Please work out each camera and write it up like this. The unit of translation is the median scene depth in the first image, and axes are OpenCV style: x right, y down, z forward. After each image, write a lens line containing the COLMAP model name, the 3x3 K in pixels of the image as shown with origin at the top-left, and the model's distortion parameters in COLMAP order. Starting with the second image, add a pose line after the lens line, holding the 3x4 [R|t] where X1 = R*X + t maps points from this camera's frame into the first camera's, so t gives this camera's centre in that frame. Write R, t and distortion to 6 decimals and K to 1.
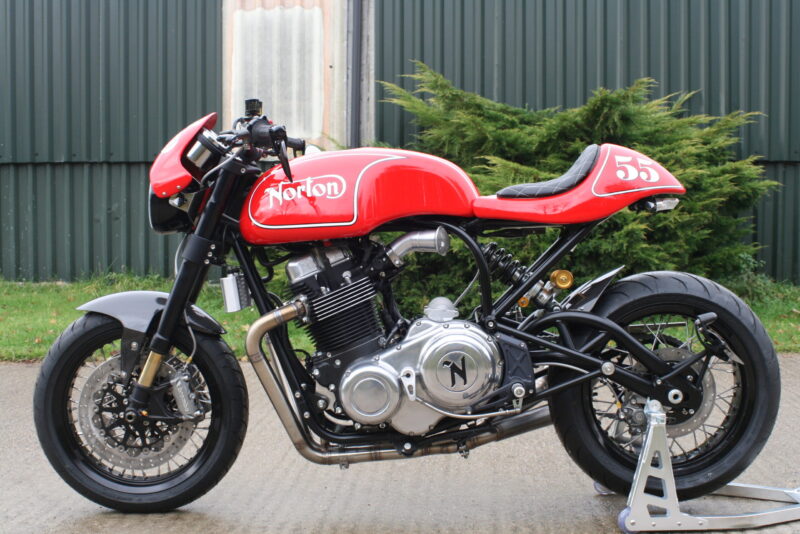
lens RADIAL K [[1113.5, 0, 400.0], [0, 1113.5, 267.0], [0, 0, 1]] dist [-0.119104, -0.036805]
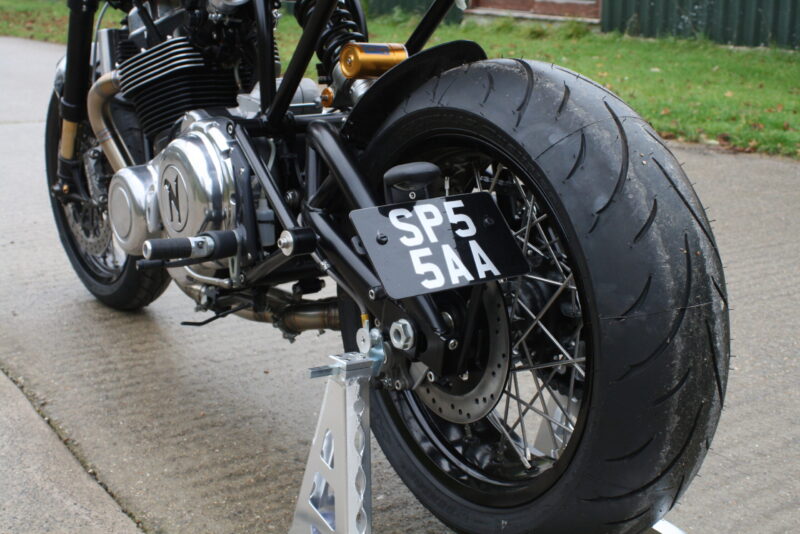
lens RADIAL K [[1113.5, 0, 400.0], [0, 1113.5, 267.0], [0, 0, 1]] dist [-0.119104, -0.036805]
pose [[0.591578, 0.214215, -0.777269, 0.583706], [-0.048065, 0.971713, 0.231221, -0.015973], [0.804814, -0.099425, 0.585140, 0.708275]]
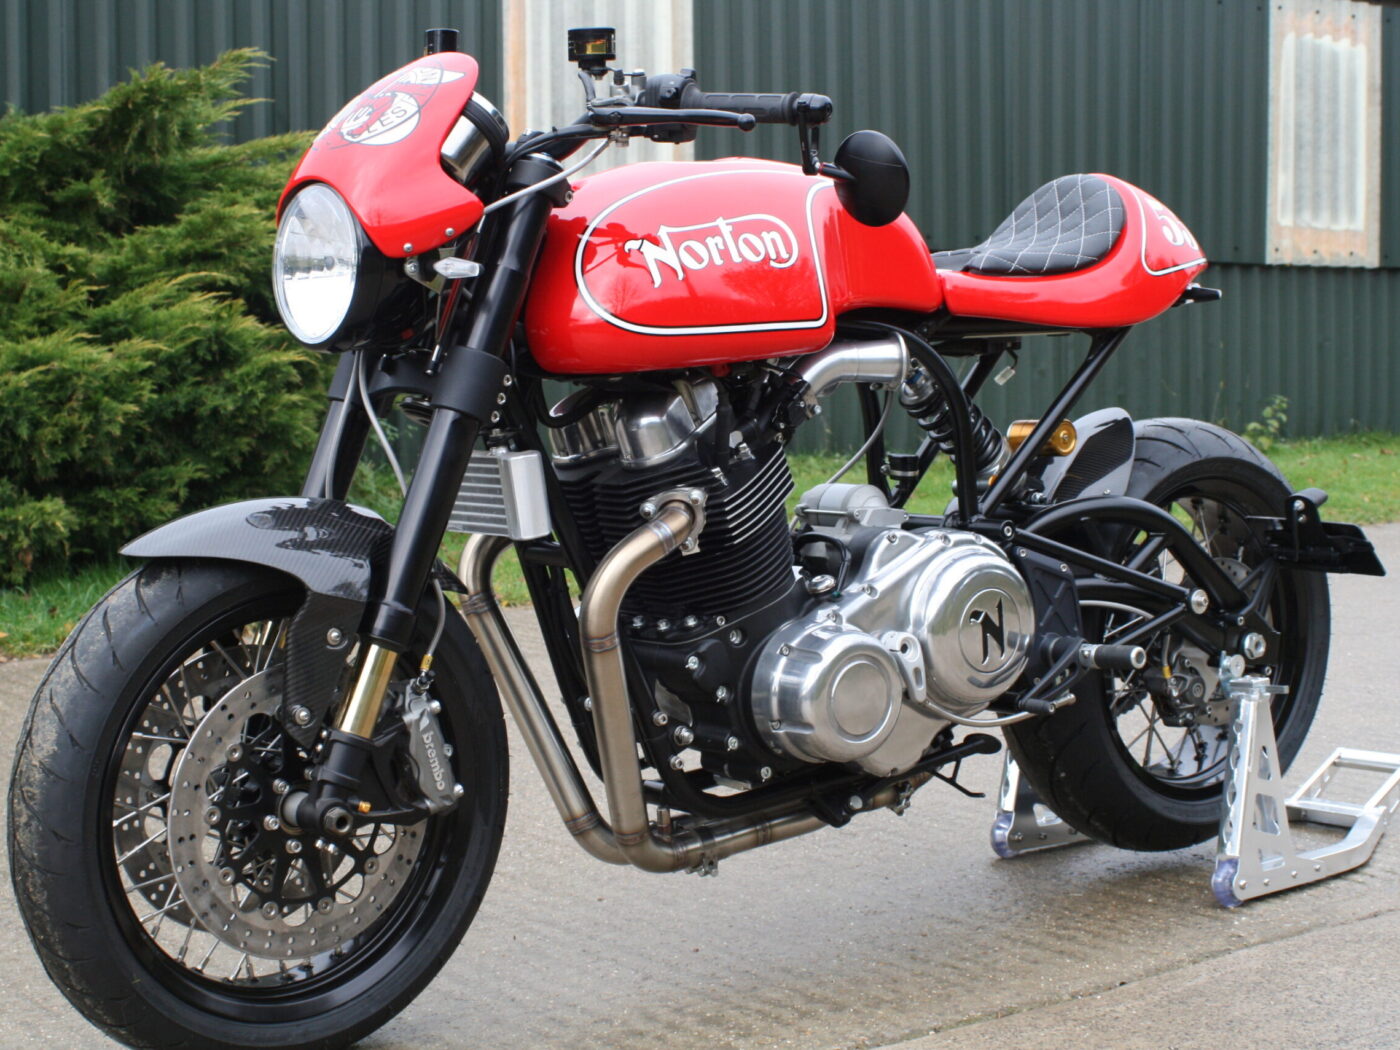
lens RADIAL K [[2250.3, 0, 700.0], [0, 2250.3, 525.0], [0, 0, 1]] dist [-0.071409, -0.078660]
pose [[0.774648, -0.051057, 0.630329, -0.635448], [0.031776, 0.998619, 0.041837, 0.002838], [-0.631594, -0.012380, 0.775200, 0.306755]]
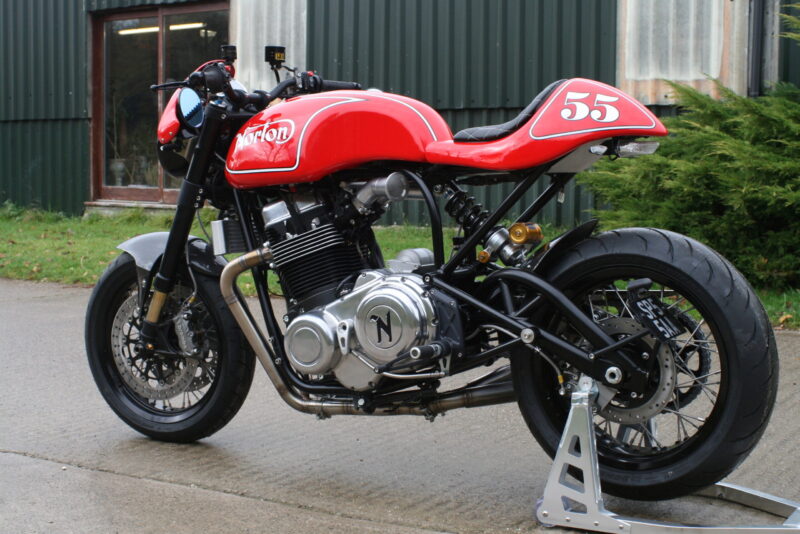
lens RADIAL K [[1164.7, 0, 428.8], [0, 1164.7, 266.0], [0, 0, 1]] dist [-0.087164, 0.011737]
pose [[0.884393, 0.044932, -0.464576, 0.518855], [-0.025862, 0.998544, 0.047343, -0.004891], [0.466026, -0.029855, 0.884267, 0.141496]]
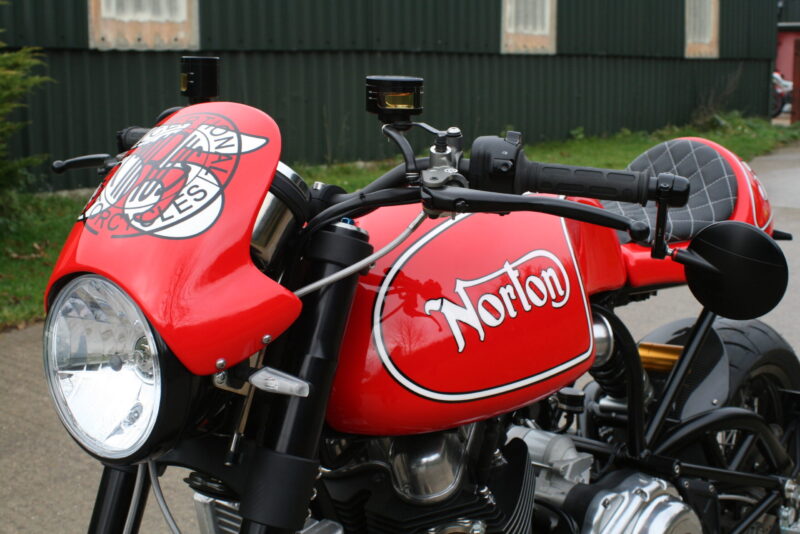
lens RADIAL K [[1113.5, 0, 400.0], [0, 1113.5, 267.0], [0, 0, 1]] dist [-0.119104, -0.036805]
pose [[0.624851, -0.138874, 0.768294, -0.426897], [0.035490, 0.988088, 0.149739, -0.141220], [-0.779937, -0.066298, 0.622336, 0.742741]]
